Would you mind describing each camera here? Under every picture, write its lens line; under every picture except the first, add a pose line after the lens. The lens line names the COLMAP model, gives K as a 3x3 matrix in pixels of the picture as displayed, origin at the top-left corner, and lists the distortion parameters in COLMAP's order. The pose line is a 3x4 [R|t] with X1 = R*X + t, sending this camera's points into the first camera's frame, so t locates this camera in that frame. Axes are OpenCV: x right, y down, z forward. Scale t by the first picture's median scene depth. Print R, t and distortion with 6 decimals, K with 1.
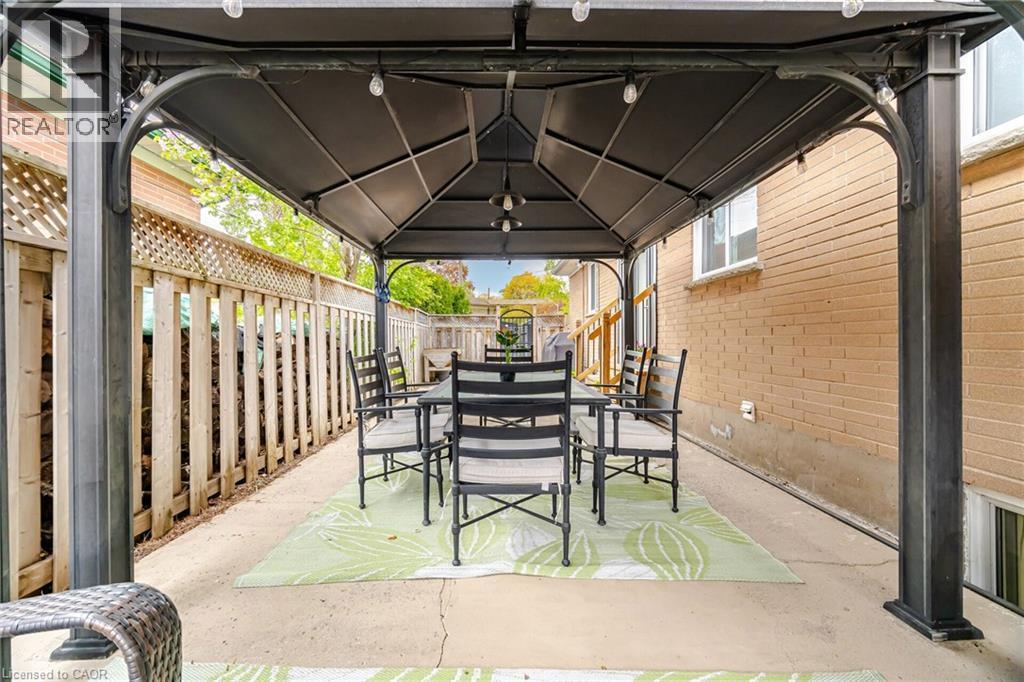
lens RADIAL K [[412.1, 0, 505.8], [0, 412.1, 338.6], [0, 0, 1]] dist [-0.007025, -0.000024]
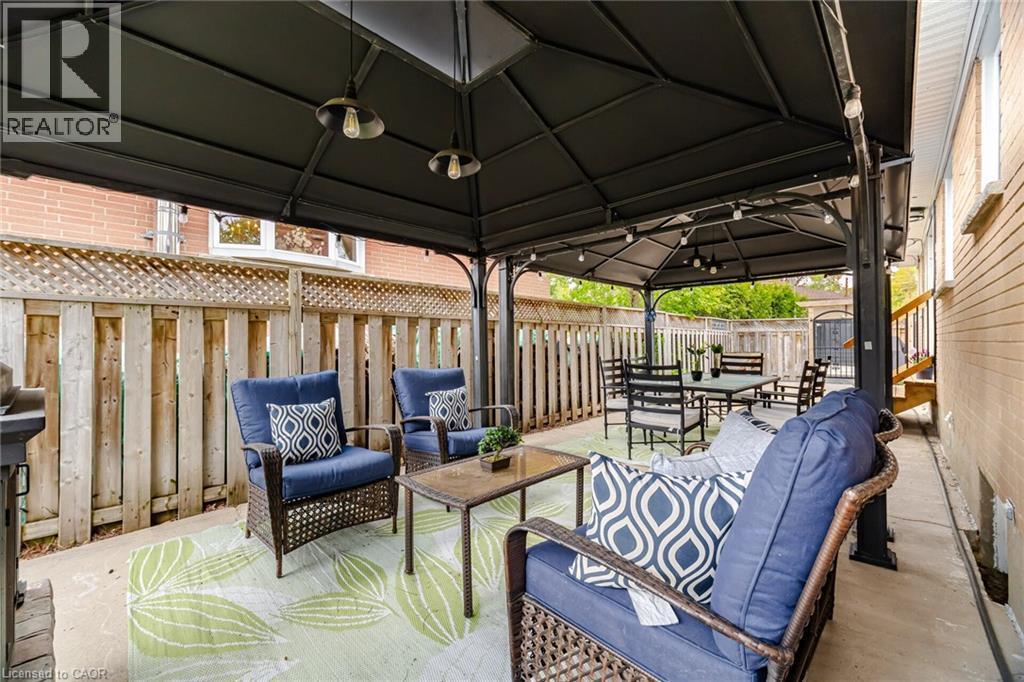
lens RADIAL K [[412.1, 0, 505.8], [0, 412.1, 338.6], [0, 0, 1]] dist [-0.007025, -0.000024]
pose [[0.706700, -0.008379, -0.707463, 0.609692], [0.007696, 0.999962, -0.004156, -0.044958], [0.707471, -0.002508, 0.706738, -0.608628]]
